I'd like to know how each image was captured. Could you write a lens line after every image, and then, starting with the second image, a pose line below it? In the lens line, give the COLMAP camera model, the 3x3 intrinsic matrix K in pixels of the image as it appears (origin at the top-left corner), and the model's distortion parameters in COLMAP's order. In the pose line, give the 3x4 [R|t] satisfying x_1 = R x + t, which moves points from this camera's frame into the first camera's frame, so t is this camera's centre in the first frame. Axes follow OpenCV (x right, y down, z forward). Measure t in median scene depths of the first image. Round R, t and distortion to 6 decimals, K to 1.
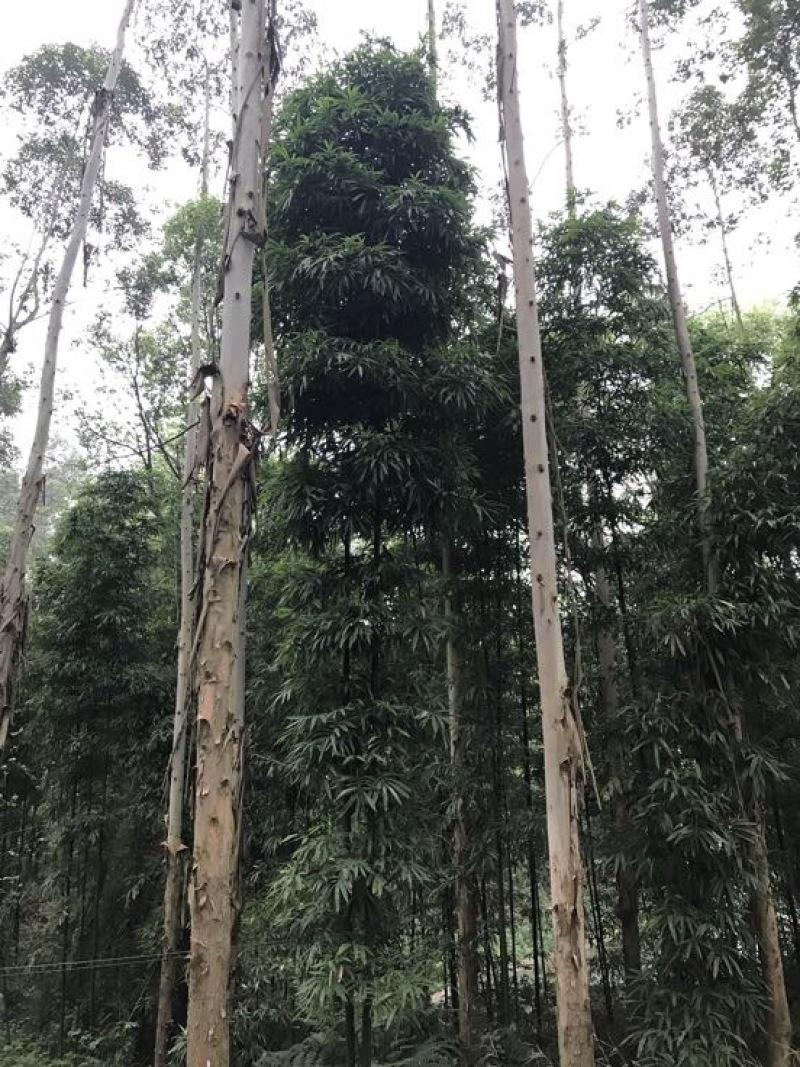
lens RADIAL K [[852.4, 0, 385.2], [0, 852.4, 523.5], [0, 0, 1]] dist [-0.010834, -0.007707]
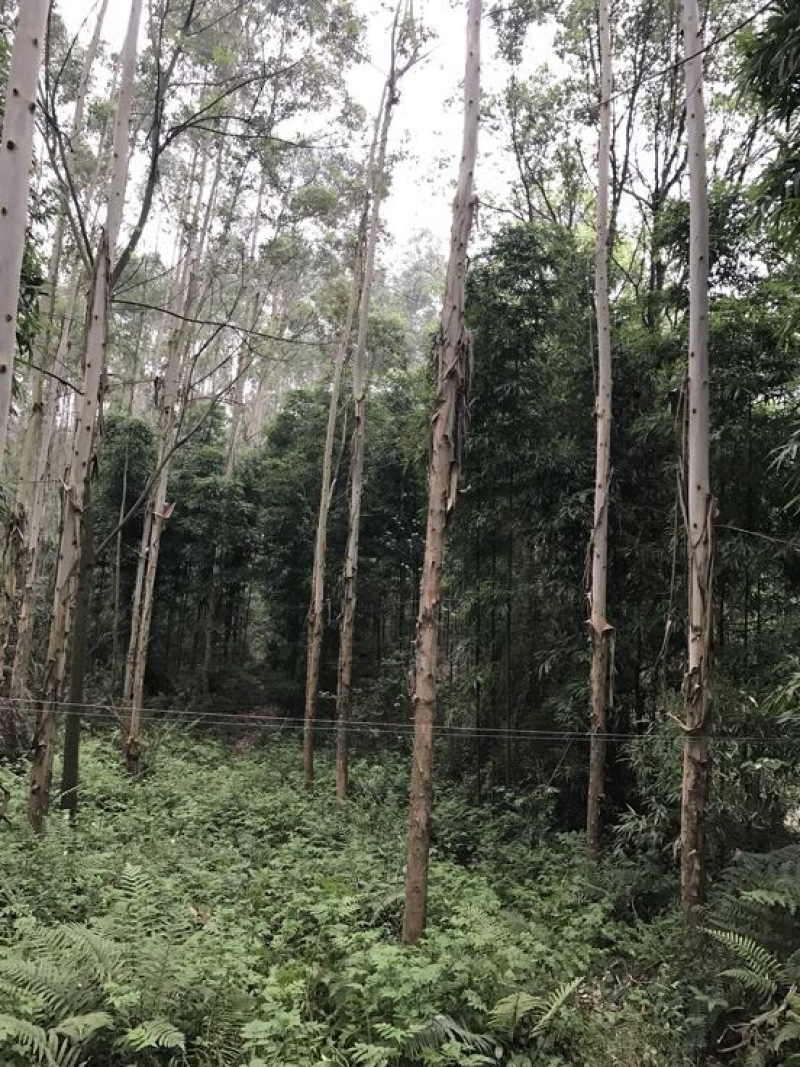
lens RADIAL K [[852.4, 0, 385.2], [0, 852.4, 523.5], [0, 0, 1]] dist [-0.010834, -0.007707]
pose [[0.918107, 0.031460, -0.395083, -0.088185], [0.062505, 0.972877, 0.222719, 0.042135], [0.391373, -0.229174, 0.891238, 0.086345]]
